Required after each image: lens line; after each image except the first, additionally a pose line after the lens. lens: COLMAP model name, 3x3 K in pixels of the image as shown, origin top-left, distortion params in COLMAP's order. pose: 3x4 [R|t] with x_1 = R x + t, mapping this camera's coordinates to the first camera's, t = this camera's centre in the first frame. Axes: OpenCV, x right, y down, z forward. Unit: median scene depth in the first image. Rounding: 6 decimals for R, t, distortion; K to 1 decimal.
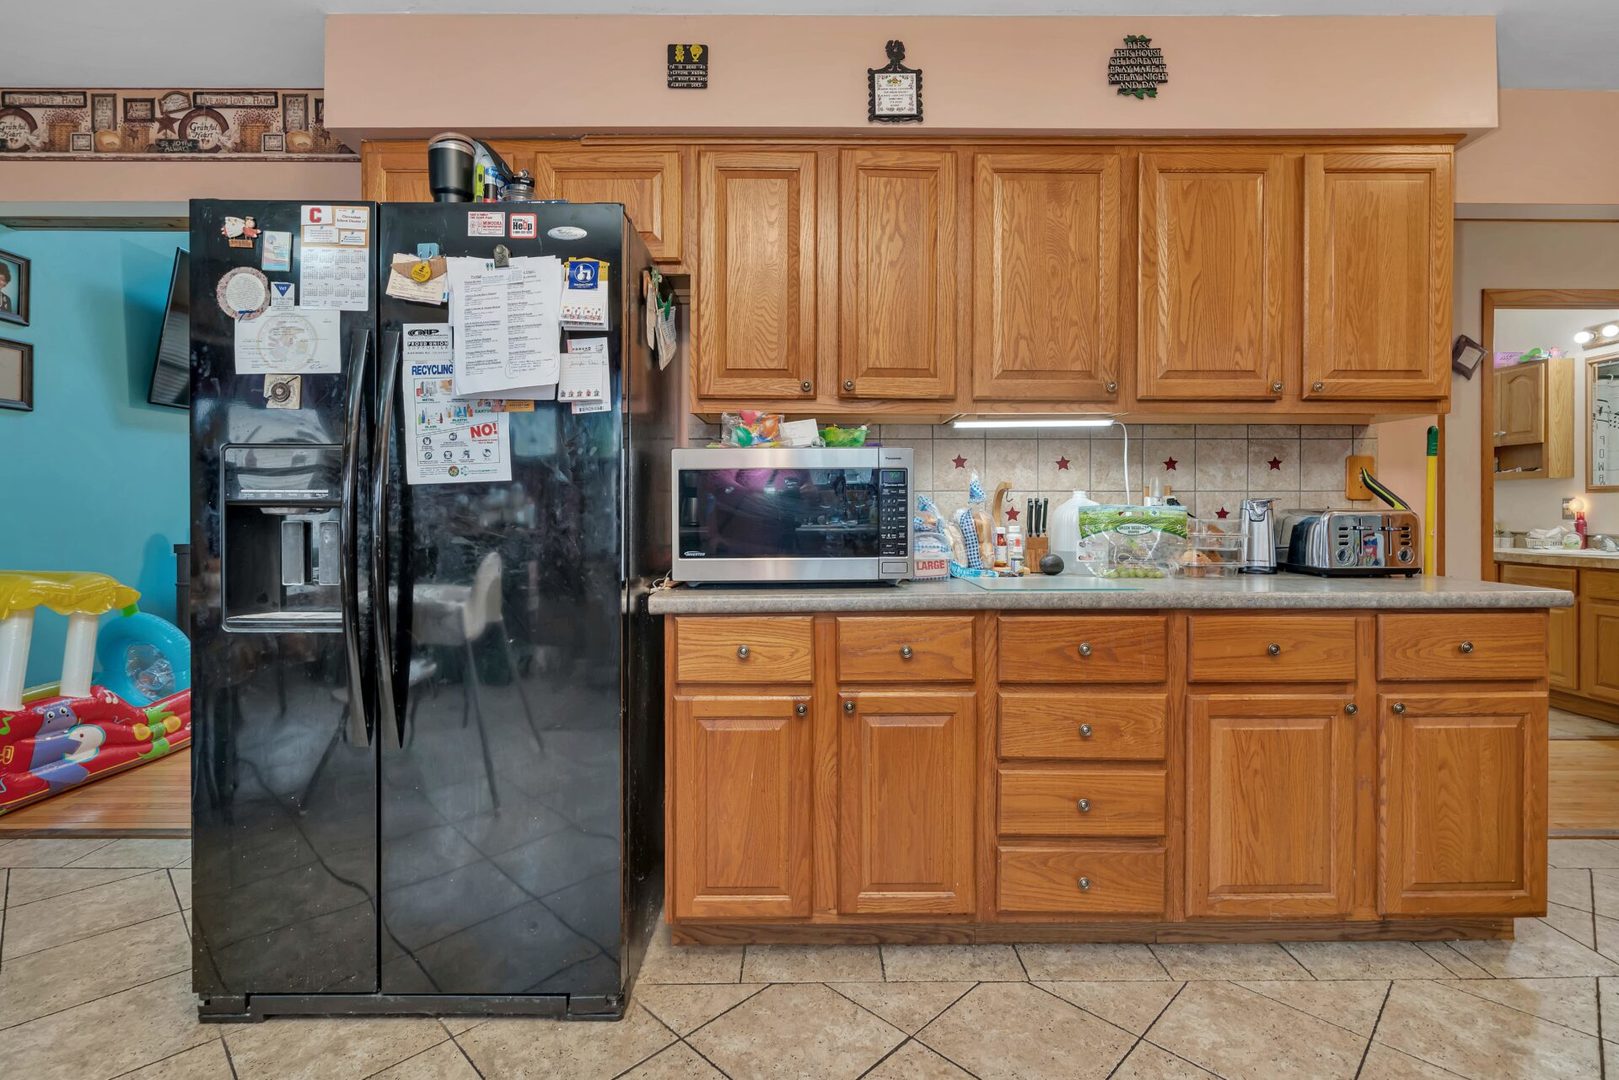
lens RADIAL K [[759.9, 0, 809.1], [0, 759.9, 509.1], [0, 0, 1]] dist [-0.005901, 0.003869]
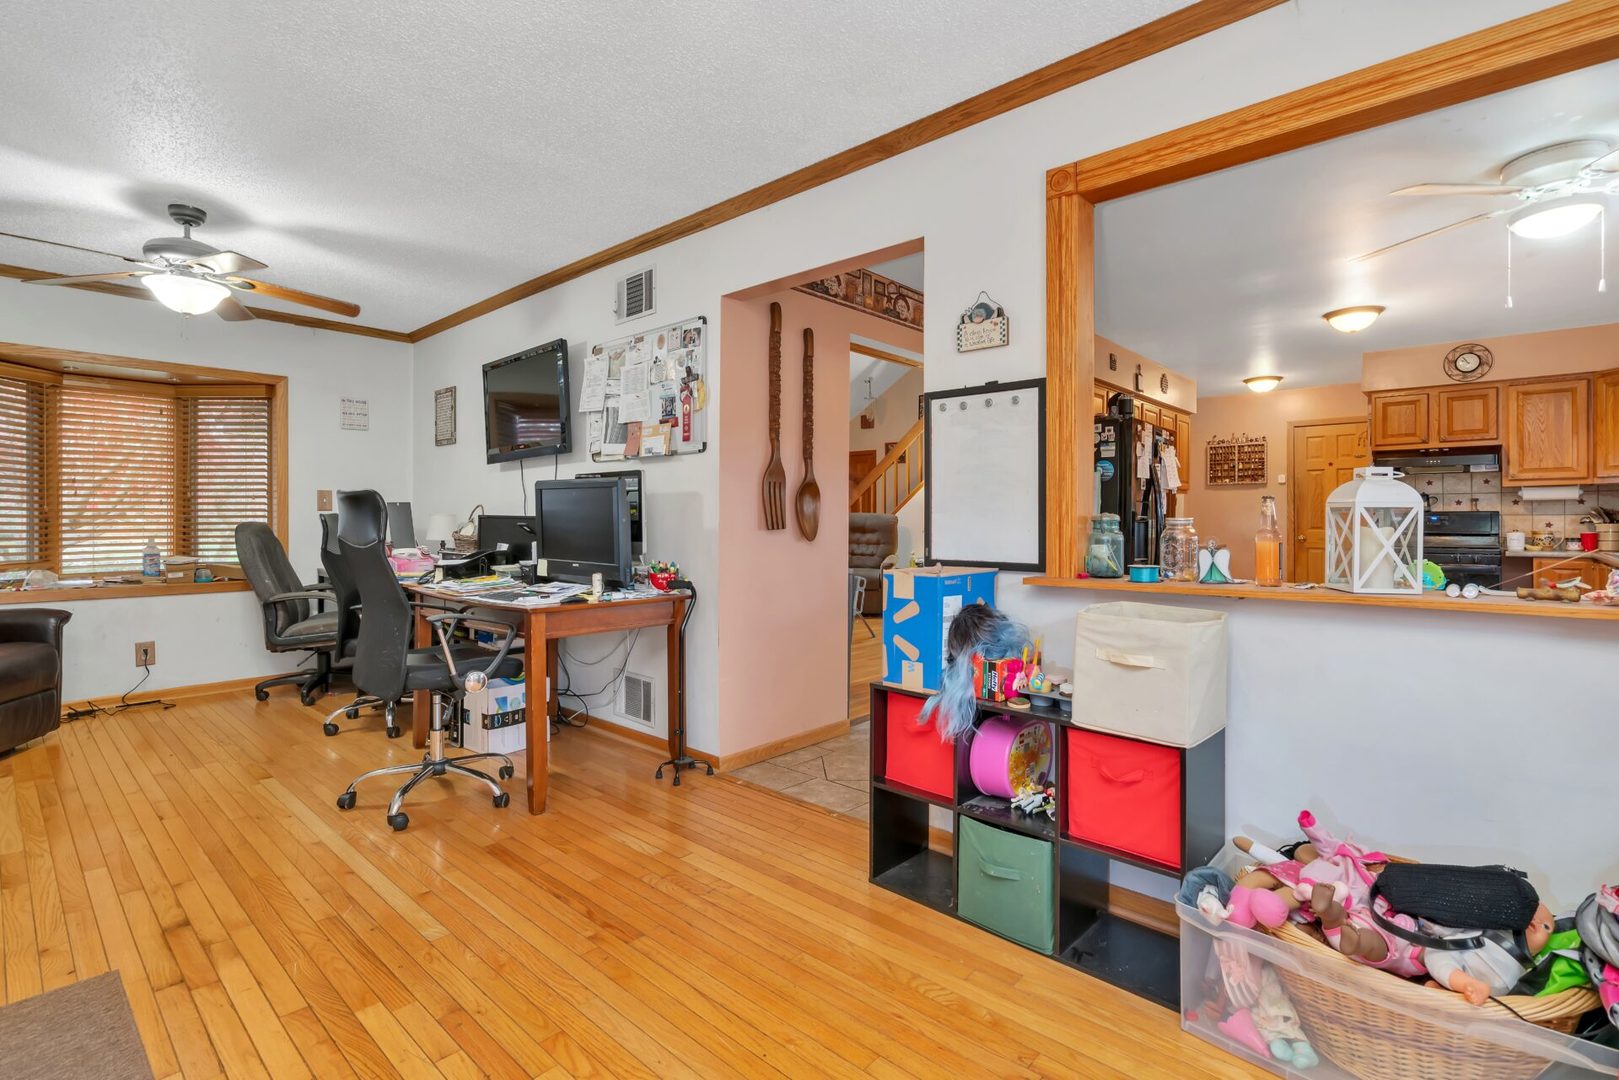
lens RADIAL K [[759.9, 0, 803.5], [0, 759.9, 523.6], [0, 0, 1]] dist [-0.005901, 0.003869]
pose [[0.674767, -0.002402, 0.738027, -3.292901], [-0.001218, 0.999990, 0.004368, -0.009016], [-0.738030, -0.003846, 0.674757, -0.033073]]
